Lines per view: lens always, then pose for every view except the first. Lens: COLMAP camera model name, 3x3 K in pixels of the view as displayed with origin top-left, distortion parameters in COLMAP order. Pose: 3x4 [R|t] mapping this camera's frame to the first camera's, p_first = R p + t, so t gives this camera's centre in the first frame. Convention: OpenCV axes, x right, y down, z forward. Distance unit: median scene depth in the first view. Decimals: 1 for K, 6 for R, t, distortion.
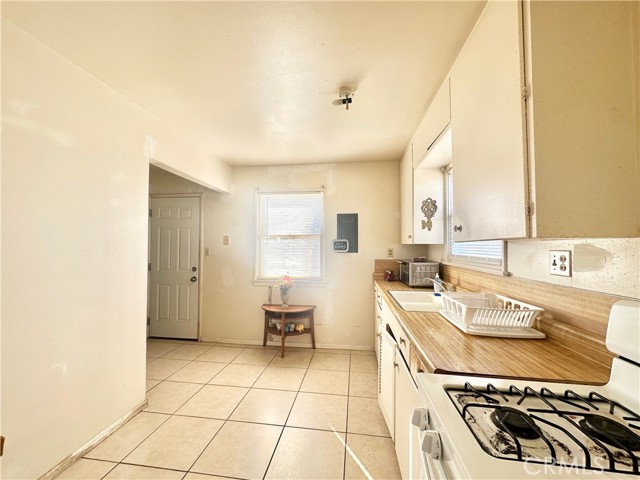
lens RADIAL K [[253.4, 0, 319.6], [0, 253.4, 241.8], [0, 0, 1]] dist [0.000426, 0.000154]
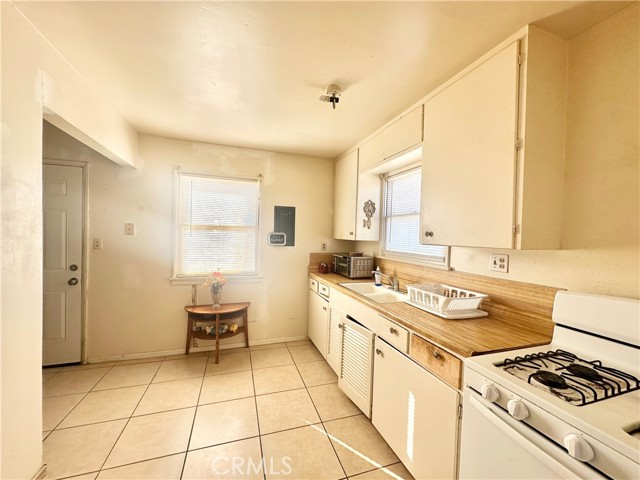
lens RADIAL K [[253.4, 0, 319.6], [0, 253.4, 241.8], [0, 0, 1]] dist [0.000426, 0.000154]
pose [[0.897173, 0.010172, 0.441561, -0.215186], [-0.032918, 0.998494, 0.043881, -0.023269], [-0.440450, -0.053904, 0.896157, 0.058827]]
